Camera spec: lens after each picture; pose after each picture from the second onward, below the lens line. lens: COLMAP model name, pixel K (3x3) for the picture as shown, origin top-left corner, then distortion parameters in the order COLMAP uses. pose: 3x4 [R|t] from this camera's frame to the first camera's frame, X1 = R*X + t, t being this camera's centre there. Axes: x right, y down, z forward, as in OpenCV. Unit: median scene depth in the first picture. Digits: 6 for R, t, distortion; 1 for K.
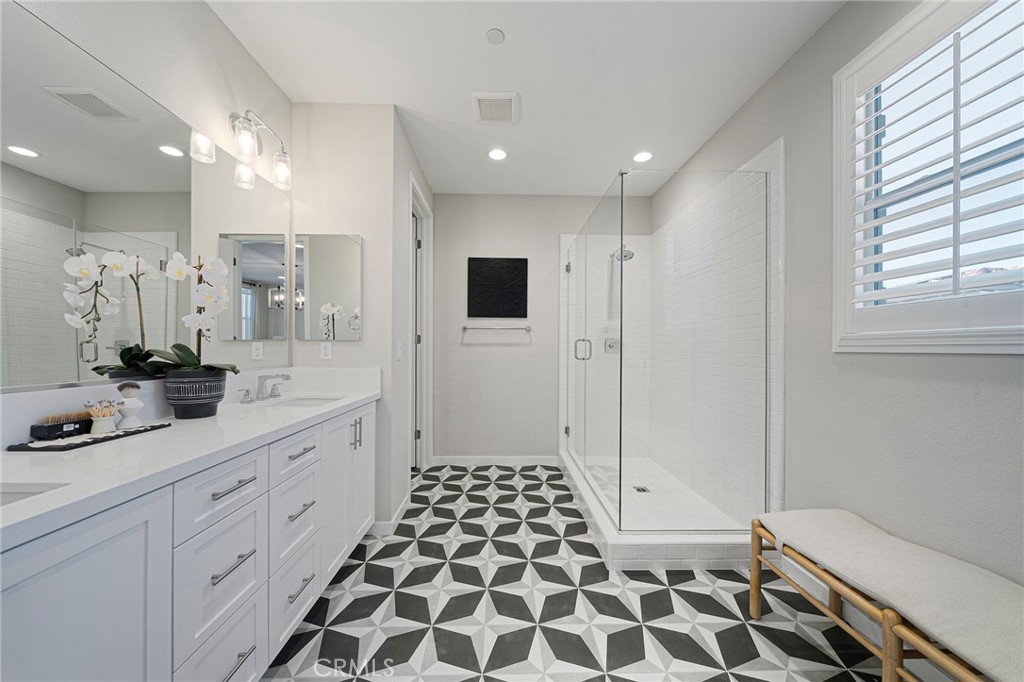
lens RADIAL K [[355.7, 0, 506.9], [0, 355.7, 345.6], [0, 0, 1]] dist [0.001074, -0.000789]
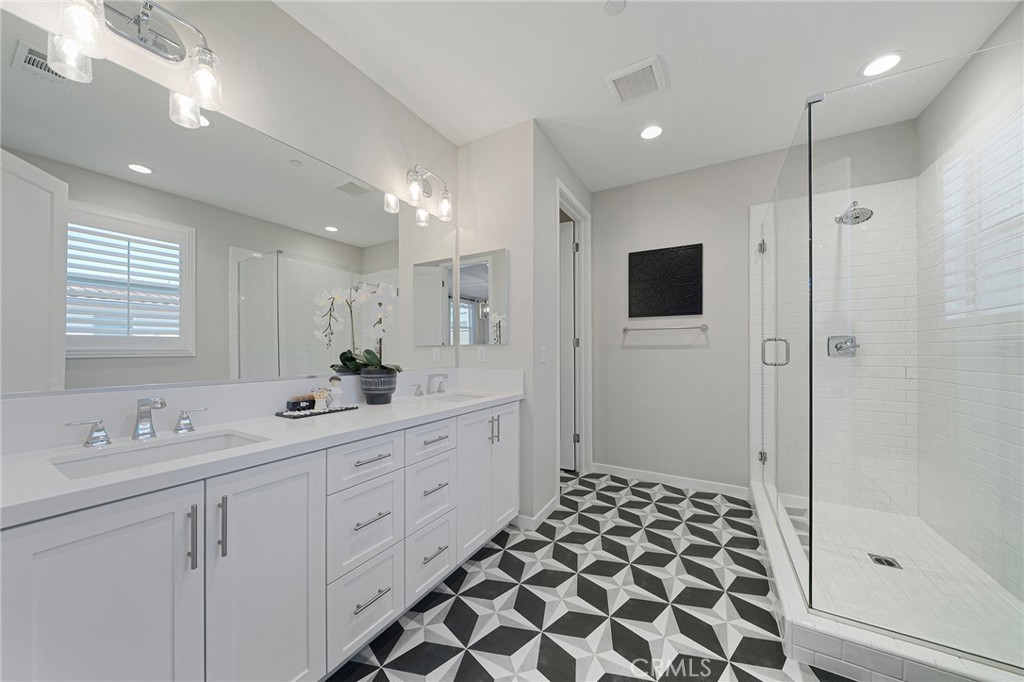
lens RADIAL K [[355.7, 0, 506.6], [0, 355.7, 347.5], [0, 0, 1]] dist [0.001074, -0.000789]
pose [[0.849730, -0.011492, -0.527093, 0.165776], [0.009449, 0.999934, -0.006569, 0.001071], [0.527133, 0.000601, 0.849782, 0.073561]]
